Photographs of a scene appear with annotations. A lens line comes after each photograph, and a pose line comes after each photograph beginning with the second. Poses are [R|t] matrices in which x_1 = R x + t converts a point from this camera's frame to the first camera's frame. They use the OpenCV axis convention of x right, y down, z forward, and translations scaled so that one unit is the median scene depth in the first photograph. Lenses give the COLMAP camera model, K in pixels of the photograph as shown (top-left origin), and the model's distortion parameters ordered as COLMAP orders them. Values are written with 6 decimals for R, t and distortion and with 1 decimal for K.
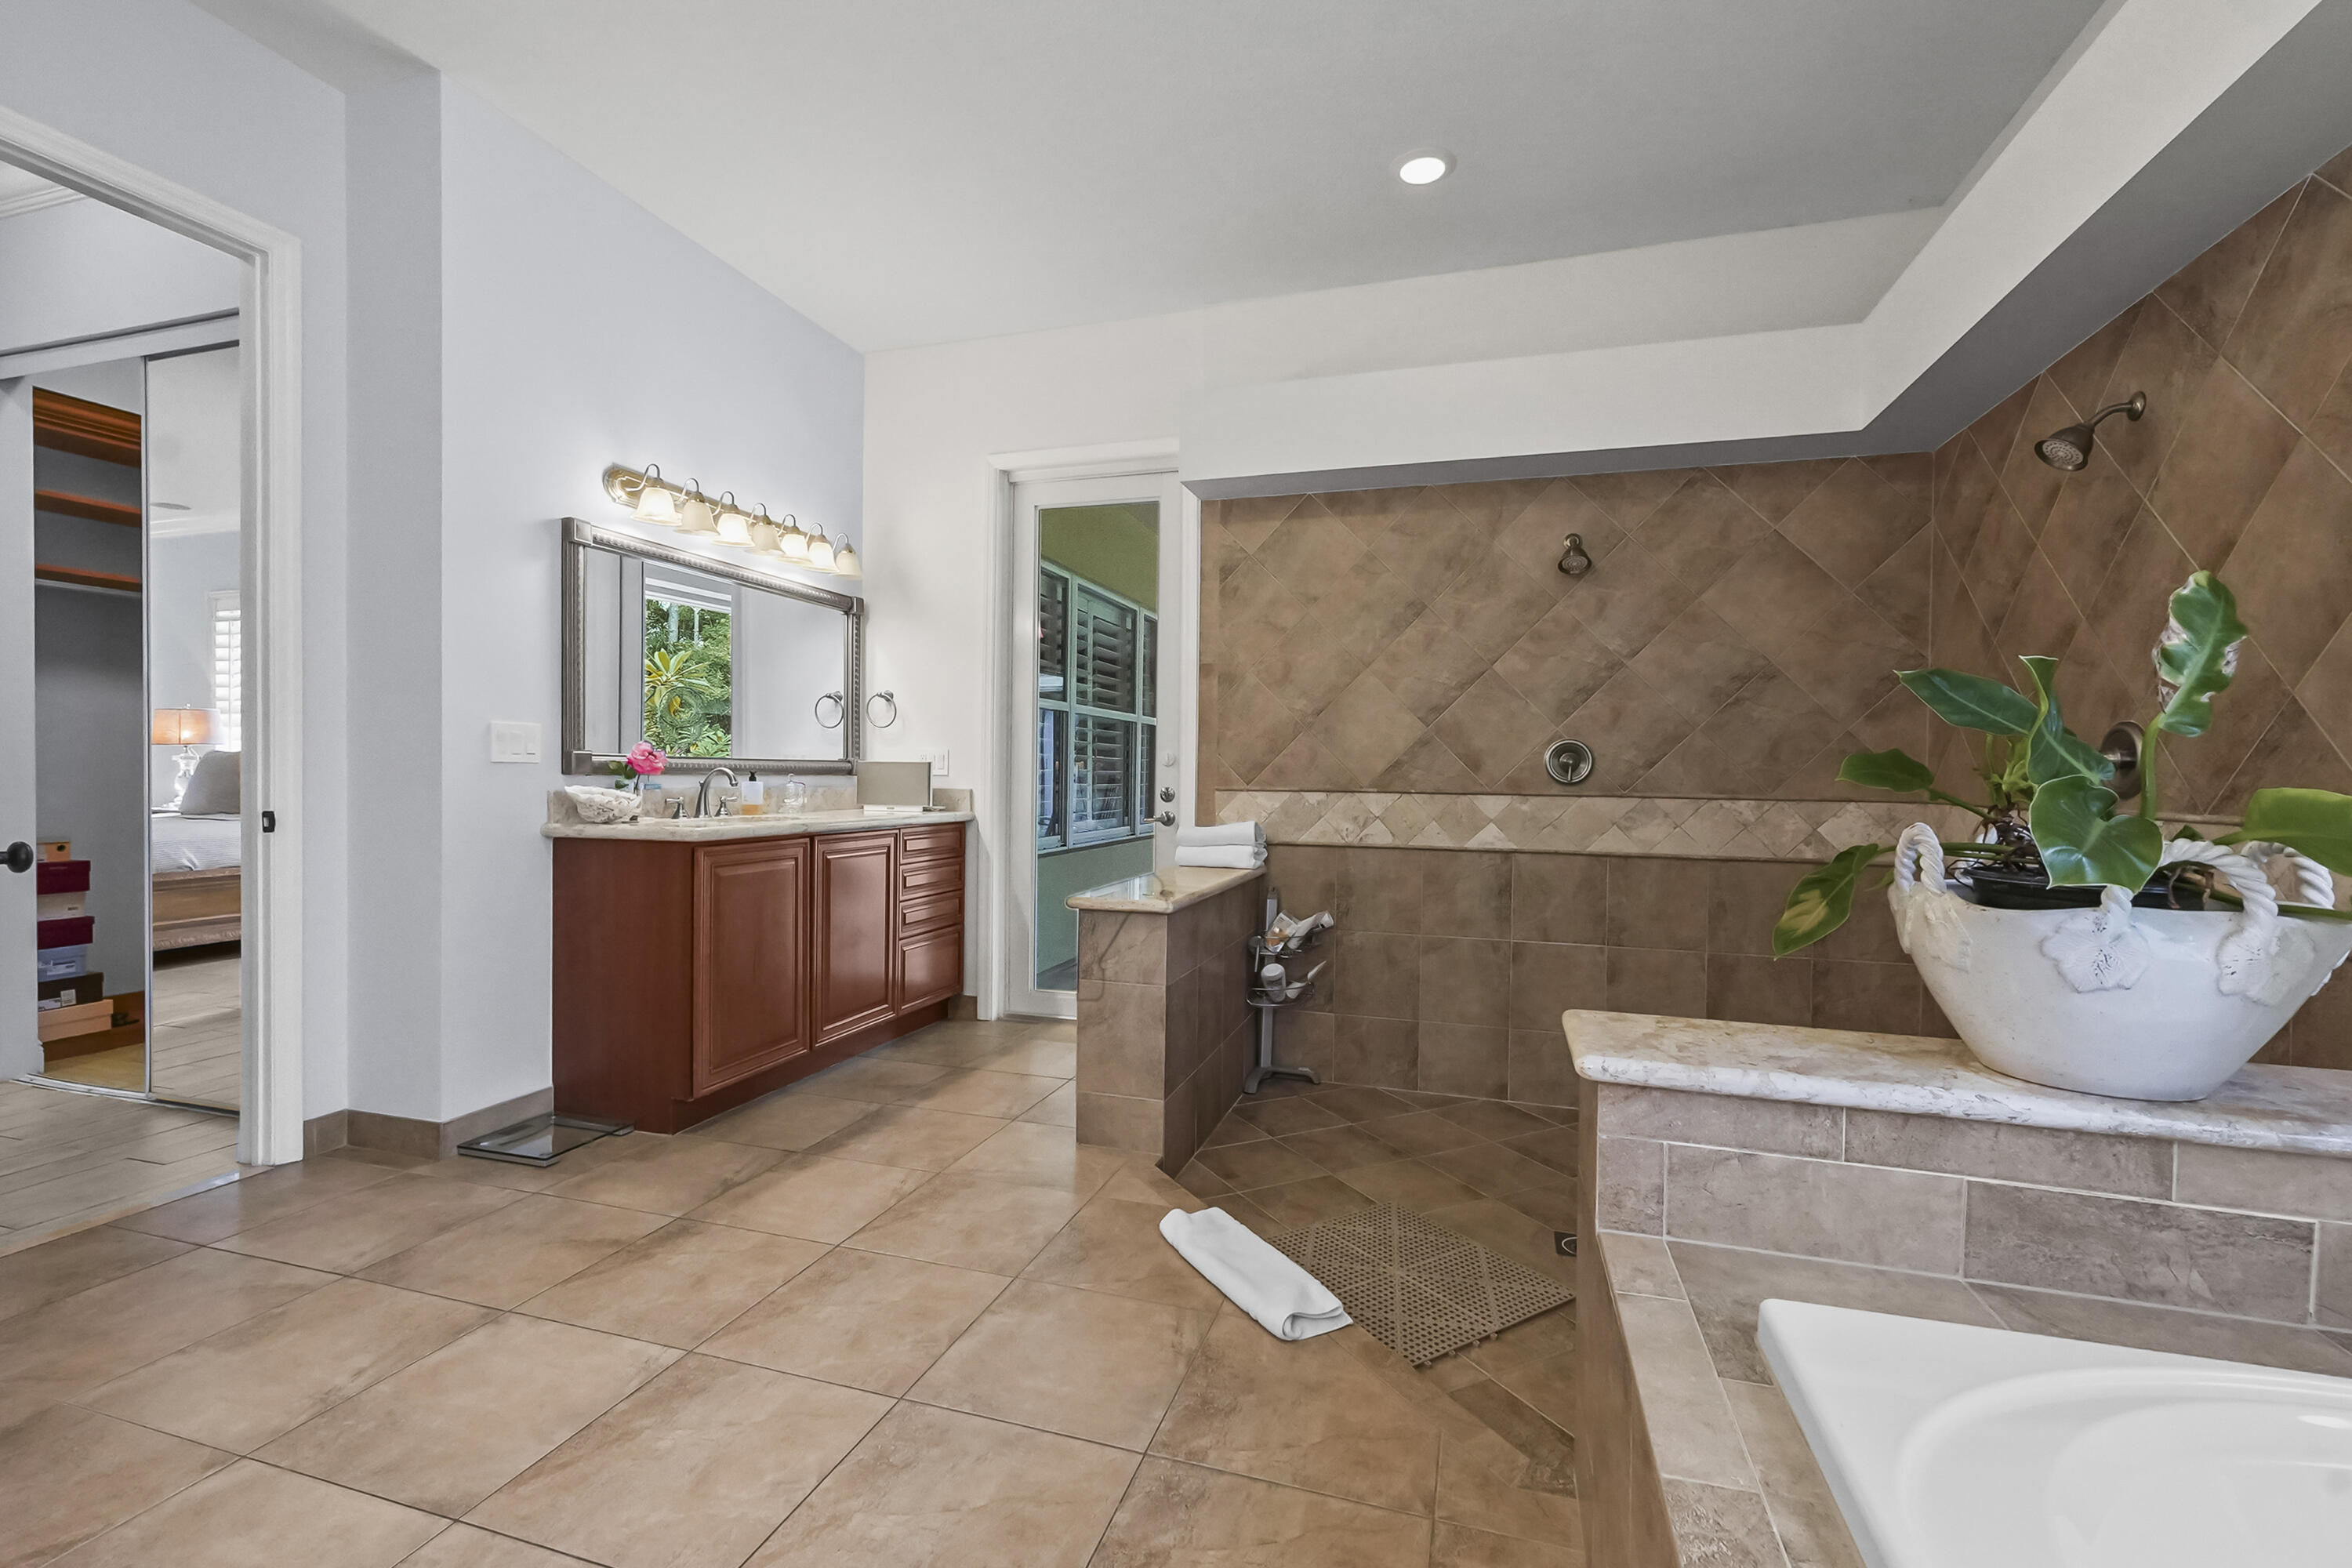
lens RADIAL K [[1023.5, 0, 1177.9], [0, 1023.5, 788.7], [0, 0, 1]] dist [-0.003447, 0.000869]
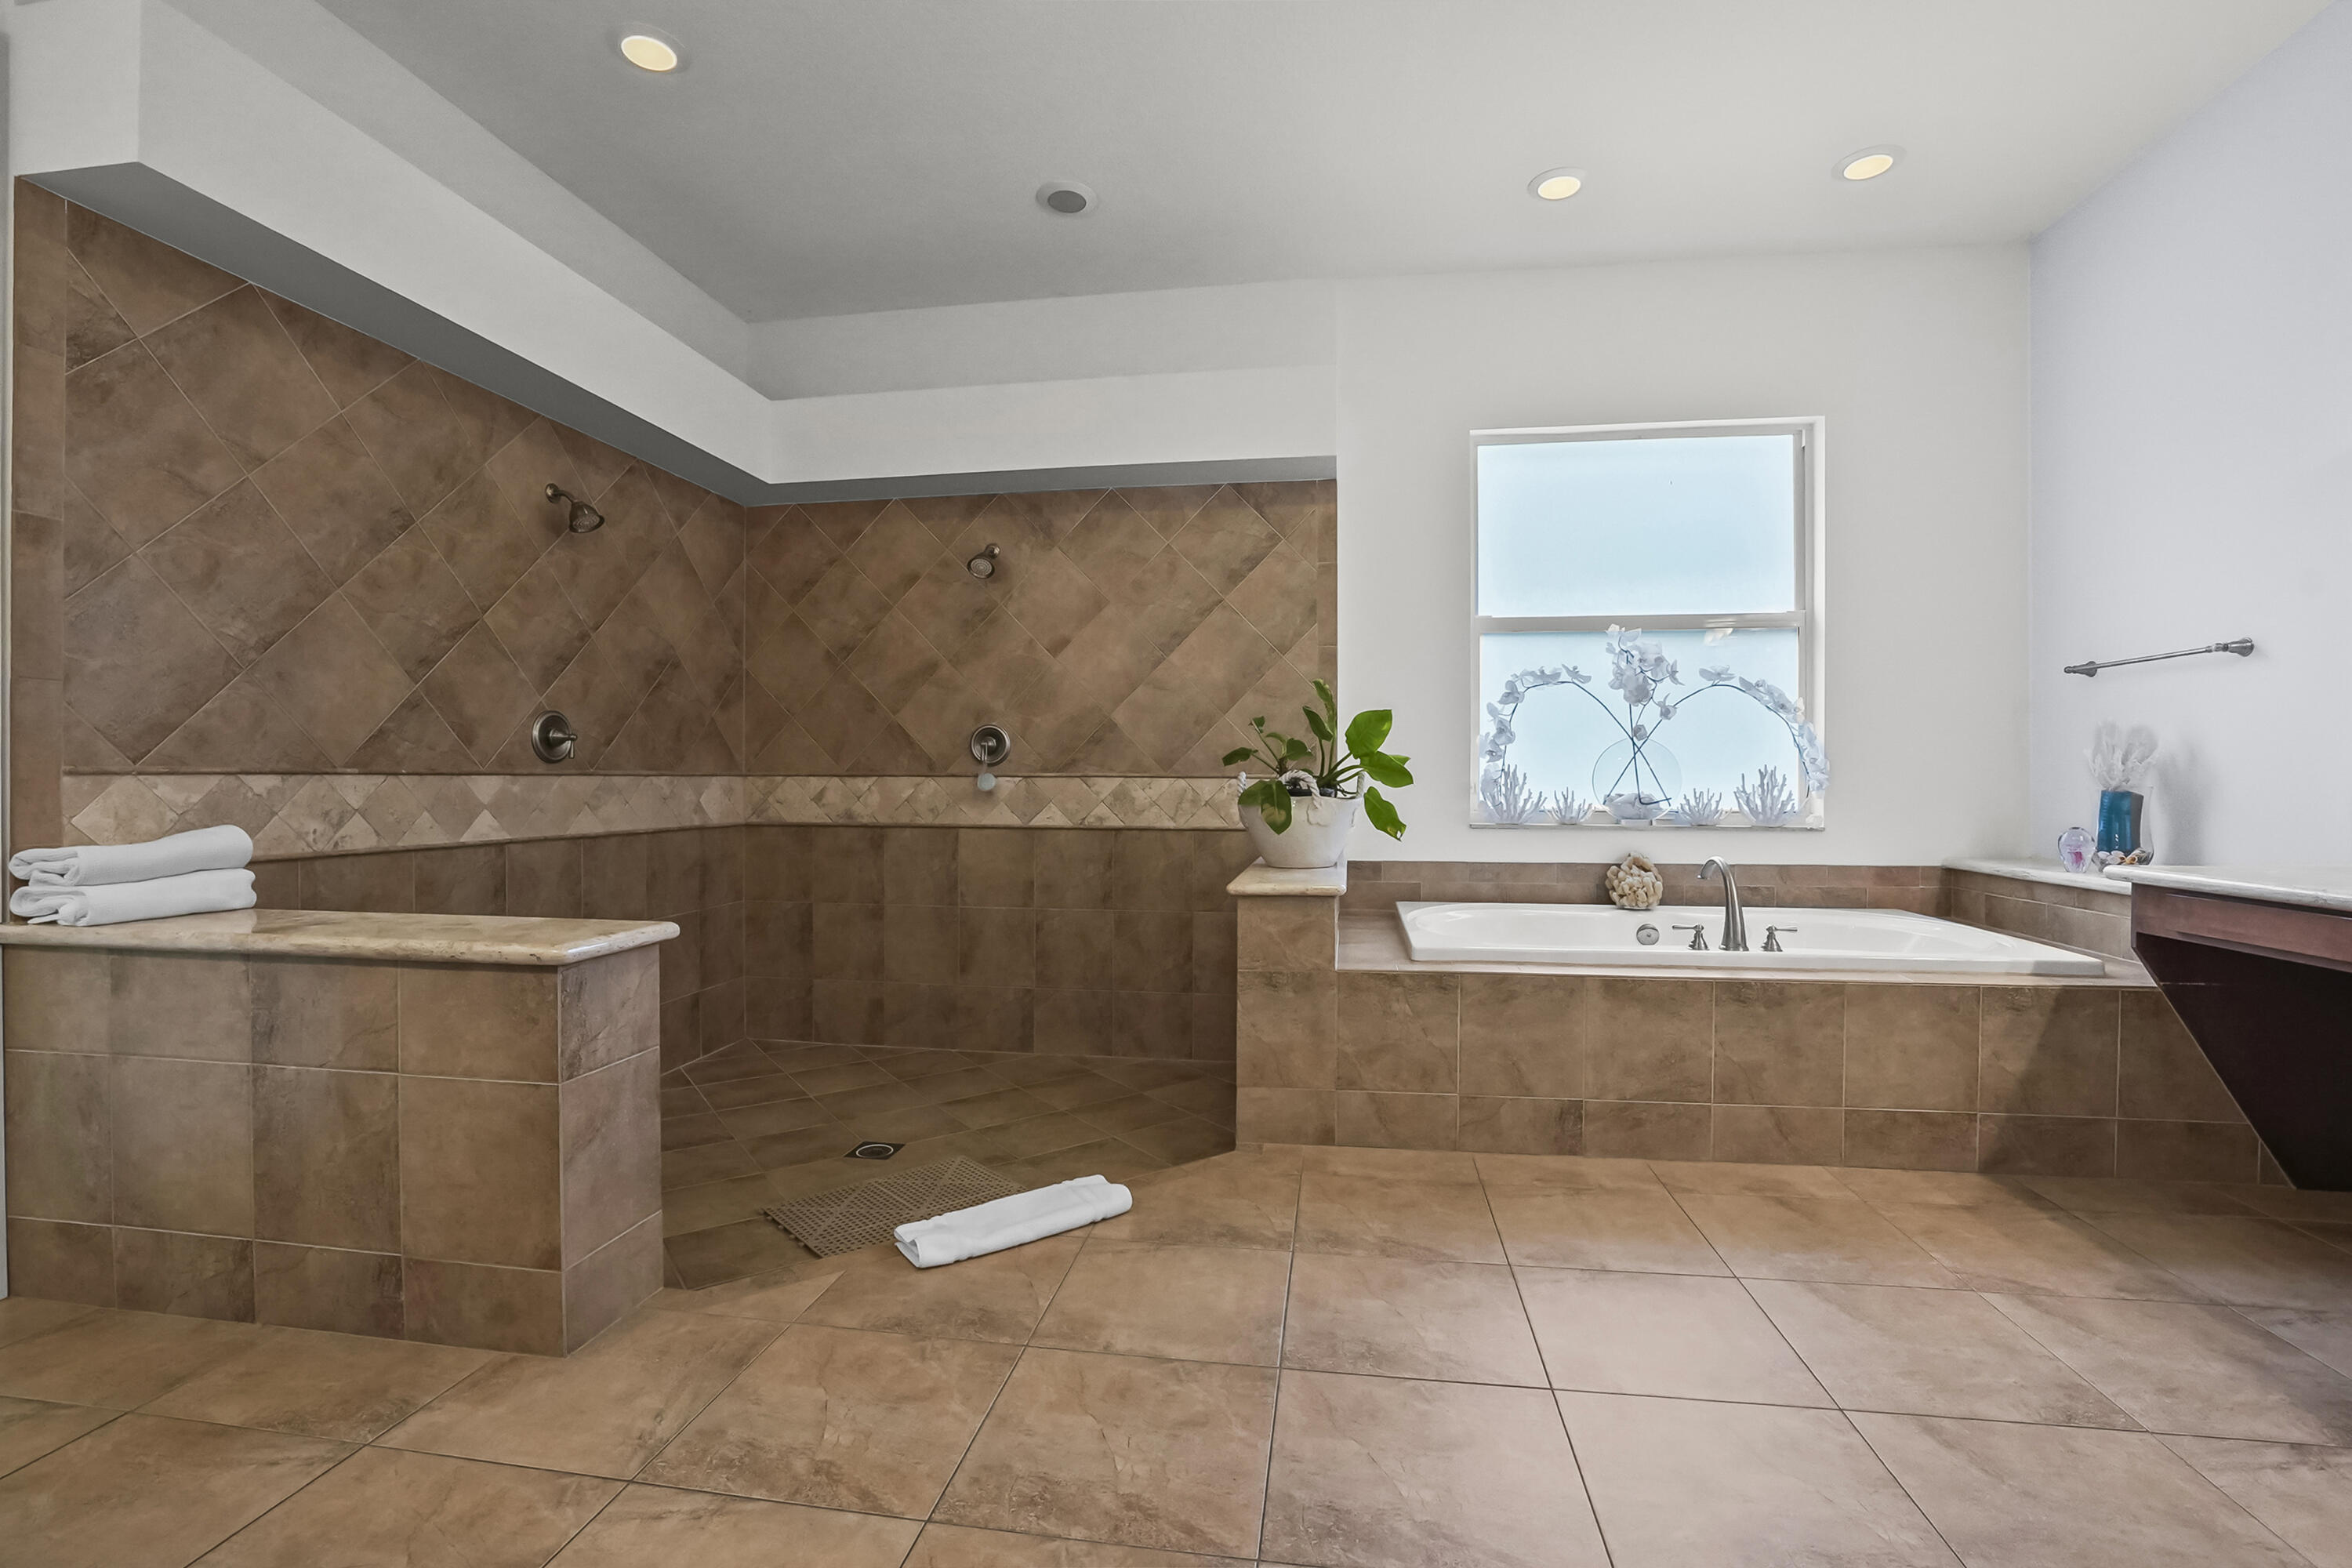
lens RADIAL K [[1023.5, 0, 1176.3], [0, 1023.5, 777.0], [0, 0, 1]] dist [-0.003447, 0.000869]
pose [[-0.125631, -0.013133, 0.991990, -0.568394], [0.015246, 0.999769, 0.015166, 0.003787], [-0.991960, 0.017029, -0.125402, 0.560128]]
